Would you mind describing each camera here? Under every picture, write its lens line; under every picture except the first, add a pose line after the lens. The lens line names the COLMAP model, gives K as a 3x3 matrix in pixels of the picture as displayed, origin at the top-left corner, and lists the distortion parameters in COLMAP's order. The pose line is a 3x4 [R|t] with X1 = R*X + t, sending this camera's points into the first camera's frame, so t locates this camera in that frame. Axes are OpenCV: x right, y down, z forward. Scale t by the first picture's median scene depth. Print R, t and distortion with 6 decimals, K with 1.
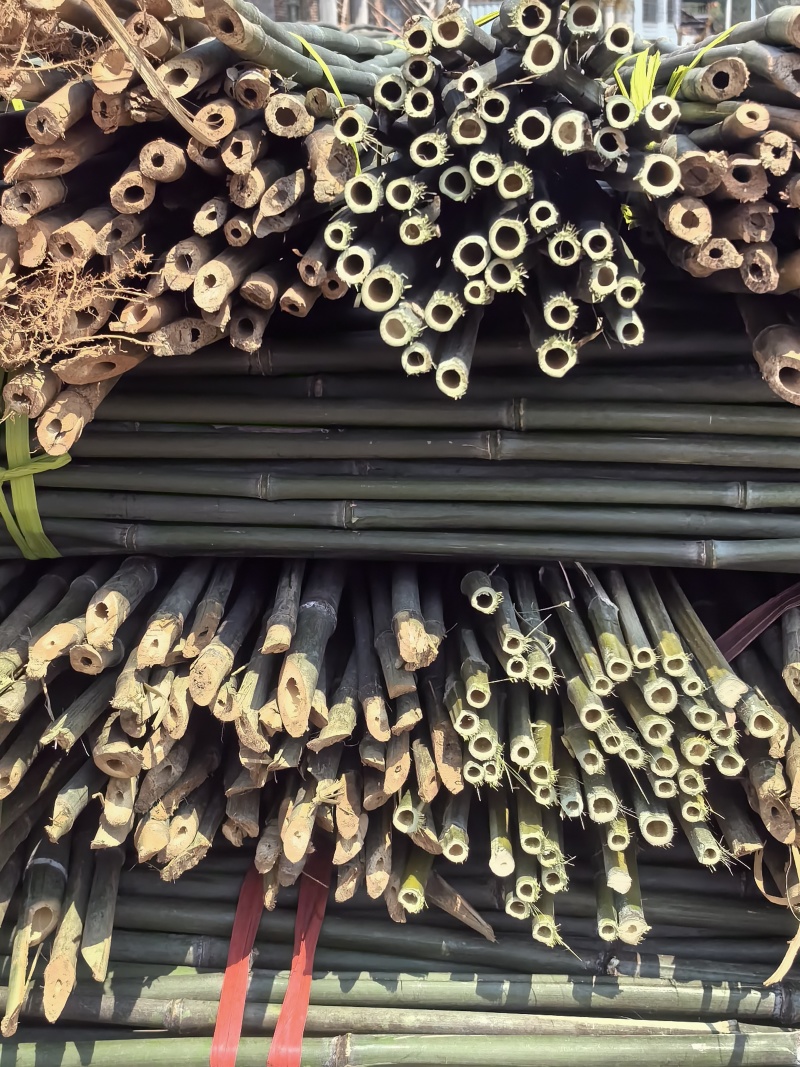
lens RADIAL K [[1697.5, 0, 400.0], [0, 1697.5, 533.5], [0, 0, 1]] dist [0.137494, -0.771231]
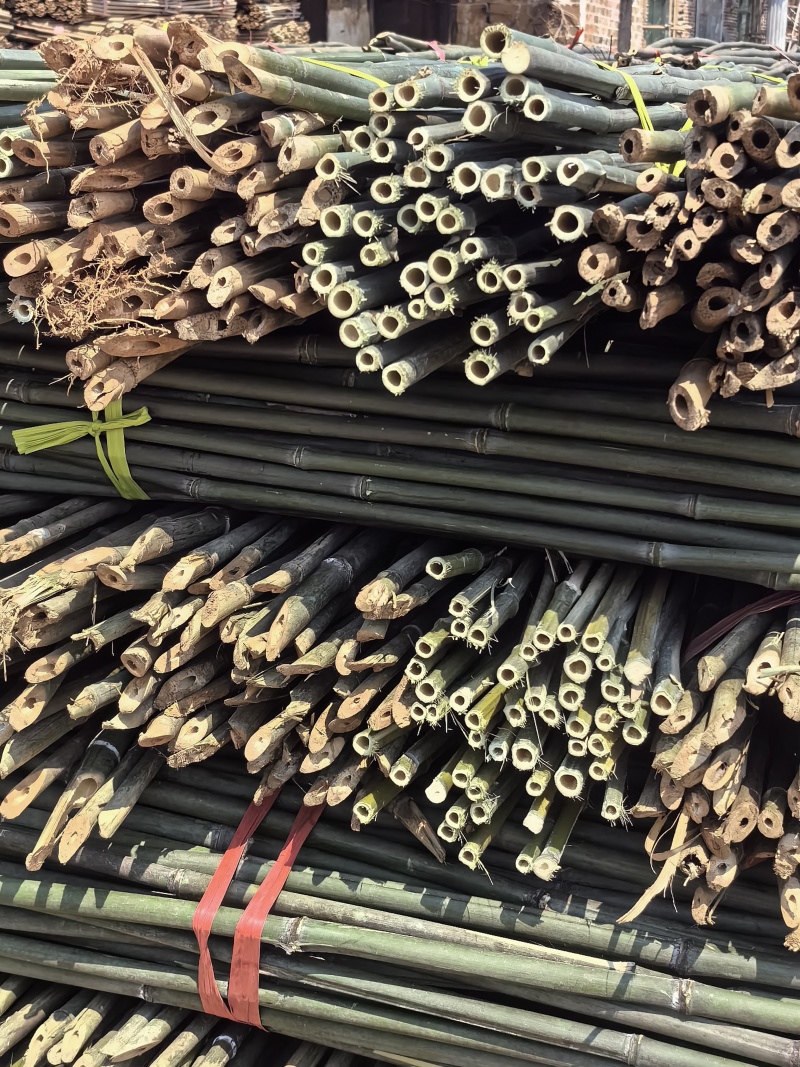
lens RADIAL K [[1697.5, 0, 400.0], [0, 1697.5, 533.5], [0, 0, 1]] dist [0.137494, -0.771231]
pose [[0.966356, 0.110739, -0.232150, 0.295087], [-0.110899, 0.993754, 0.012406, 0.003375], [0.232074, 0.013756, 0.972601, -0.159840]]
